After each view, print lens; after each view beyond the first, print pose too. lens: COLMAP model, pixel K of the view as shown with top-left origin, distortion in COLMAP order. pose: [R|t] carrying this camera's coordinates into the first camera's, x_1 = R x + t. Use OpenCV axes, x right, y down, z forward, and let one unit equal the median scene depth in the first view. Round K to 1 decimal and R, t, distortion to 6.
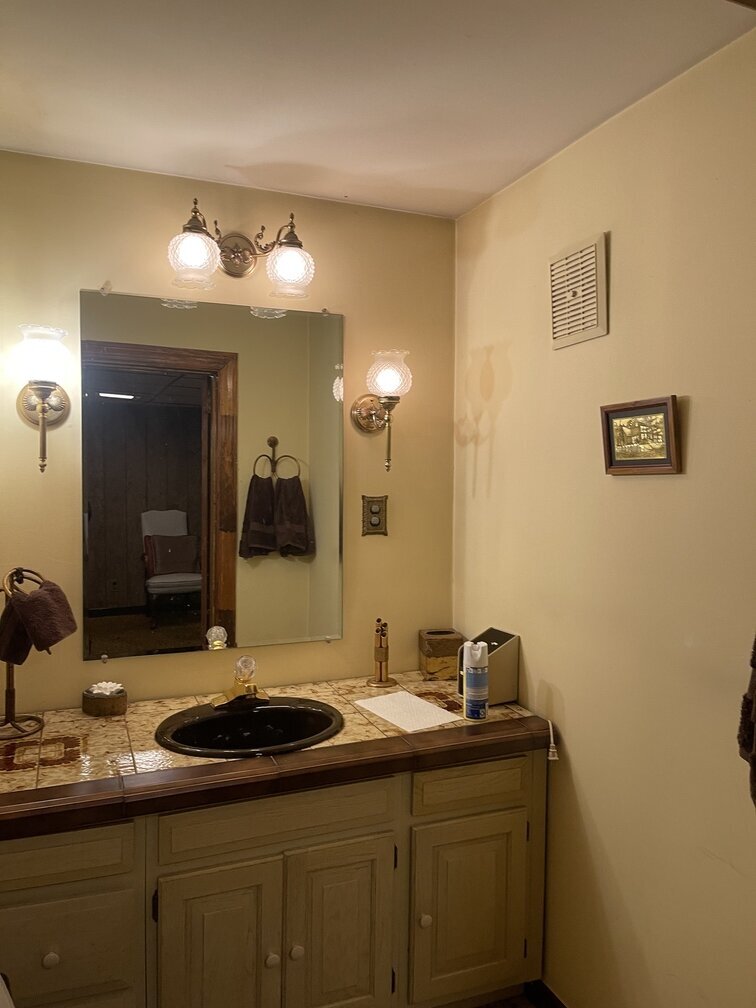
lens RADIAL K [[756.1, 0, 378.0], [0, 756.1, 504.0], [0, 0, 1]] dist [0.117810, -0.136711]
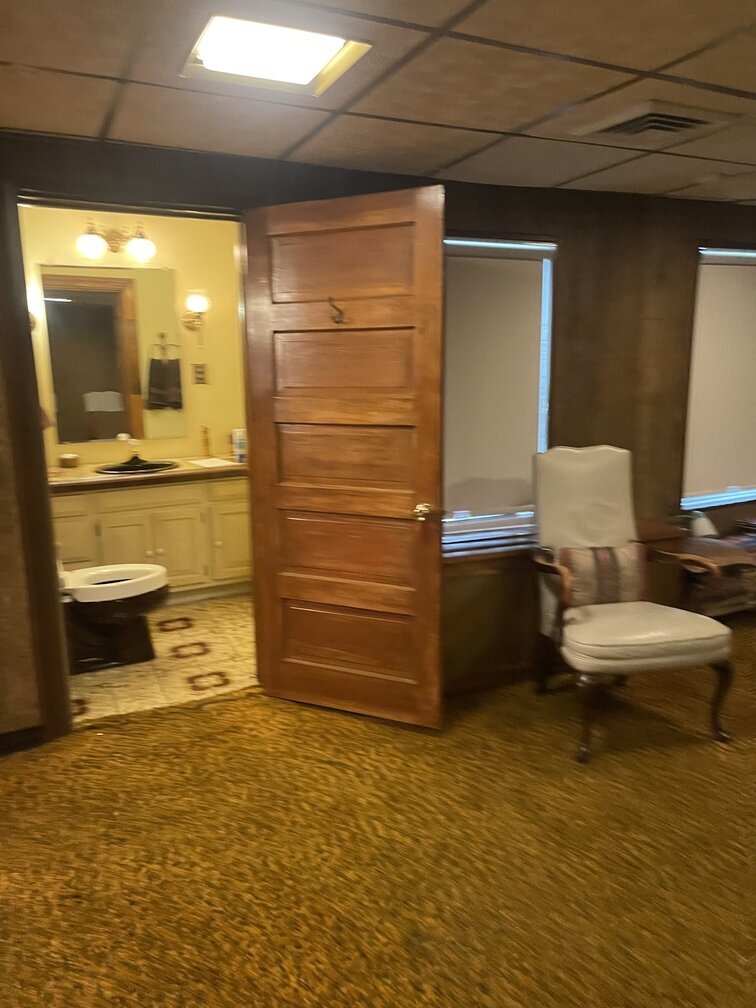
lens RADIAL K [[750.2, 0, 378.0], [0, 750.2, 504.0], [0, 0, 1]] dist [0.059449, -0.062988]
pose [[0.997276, -0.038917, 0.062660, 0.320961], [0.029347, 0.988703, 0.146988, 0.074758], [-0.067673, -0.144749, 0.987152, -1.007803]]
